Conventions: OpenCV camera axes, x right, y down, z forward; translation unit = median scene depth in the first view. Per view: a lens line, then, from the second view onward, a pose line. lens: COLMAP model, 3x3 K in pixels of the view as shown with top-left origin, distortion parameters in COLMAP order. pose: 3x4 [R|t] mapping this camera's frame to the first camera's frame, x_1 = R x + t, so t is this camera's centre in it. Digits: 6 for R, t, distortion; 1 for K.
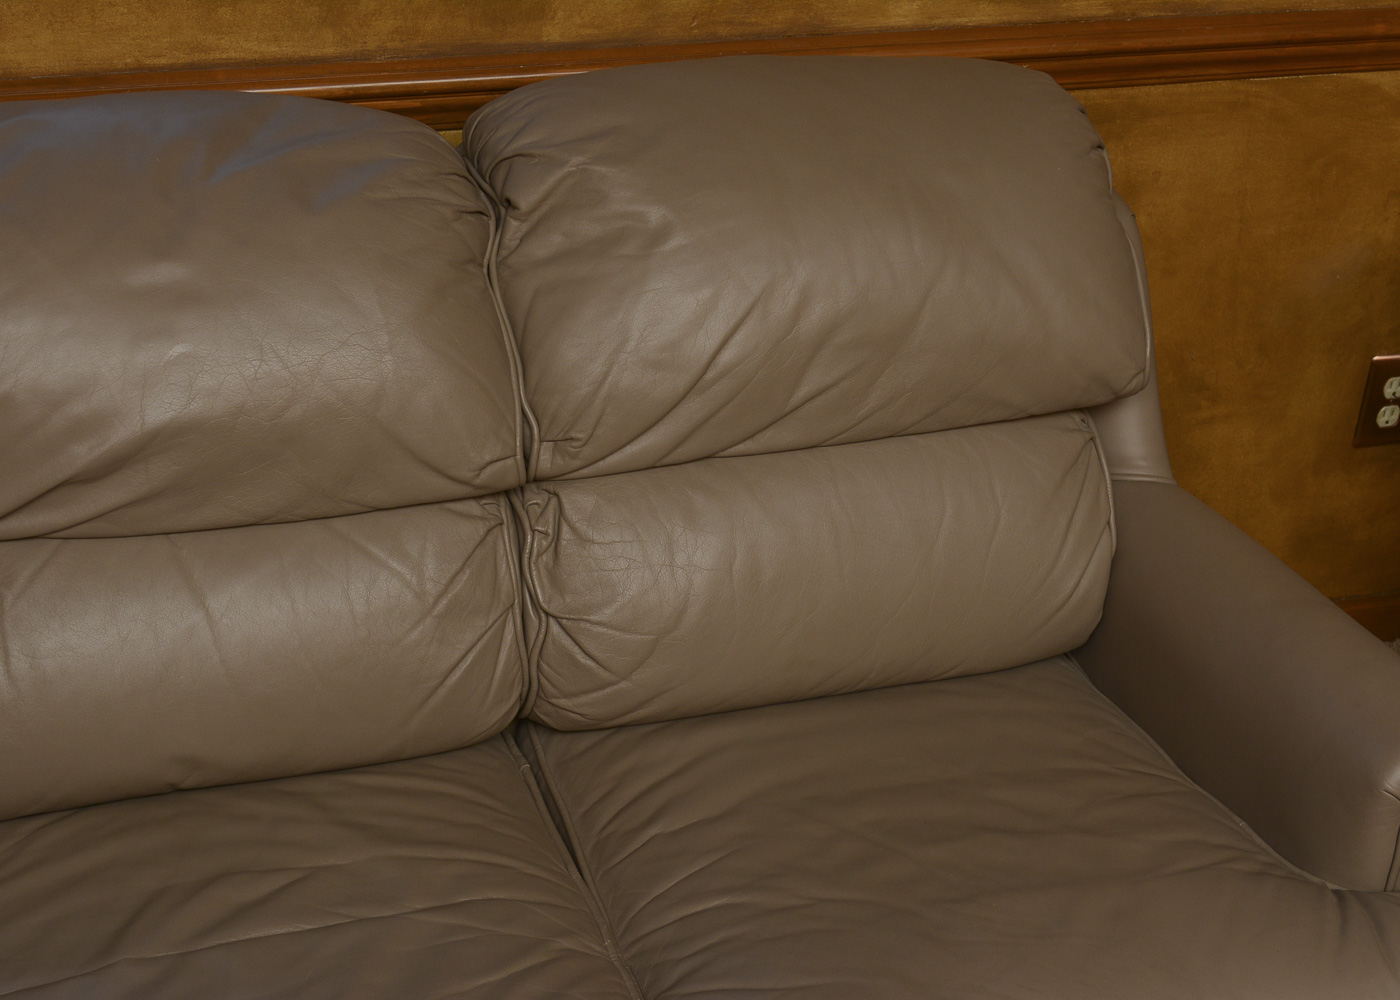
lens RADIAL K [[2204.6, 0, 700.0], [0, 2204.6, 500.0], [0, 0, 1]] dist [-0.001074, 0.101515]
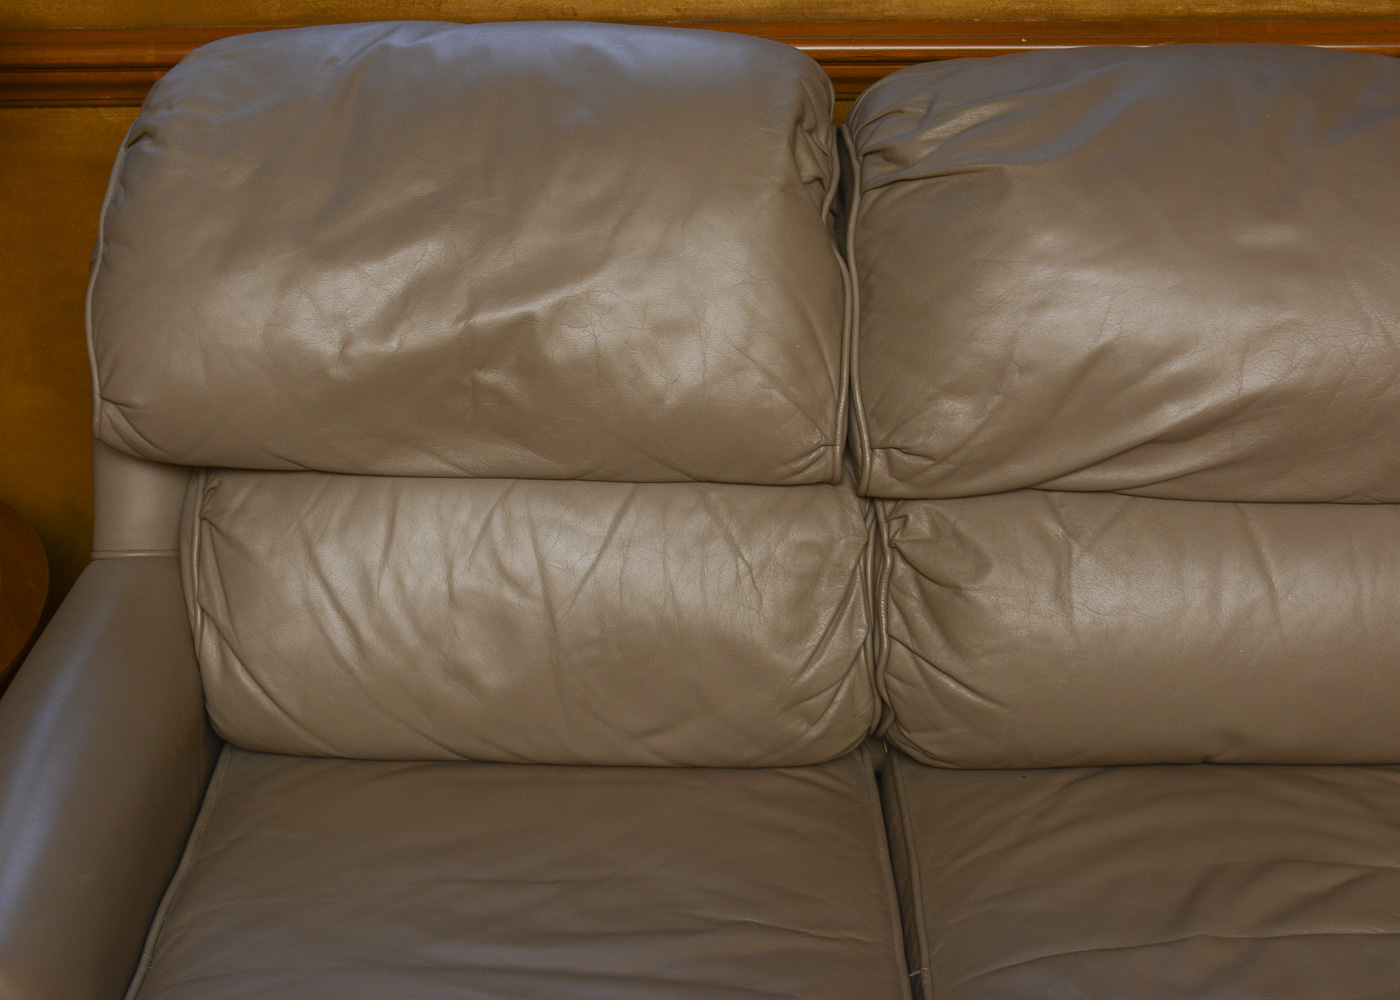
lens RADIAL K [[2204.6, 0, 700.0], [0, 2204.6, 500.0], [0, 0, 1]] dist [-0.001074, 0.101515]
pose [[0.959921, 0.112473, -0.256714, -0.222257], [-0.105247, 0.993569, 0.041763, -0.001371], [0.259761, -0.013071, 0.965585, -0.001314]]
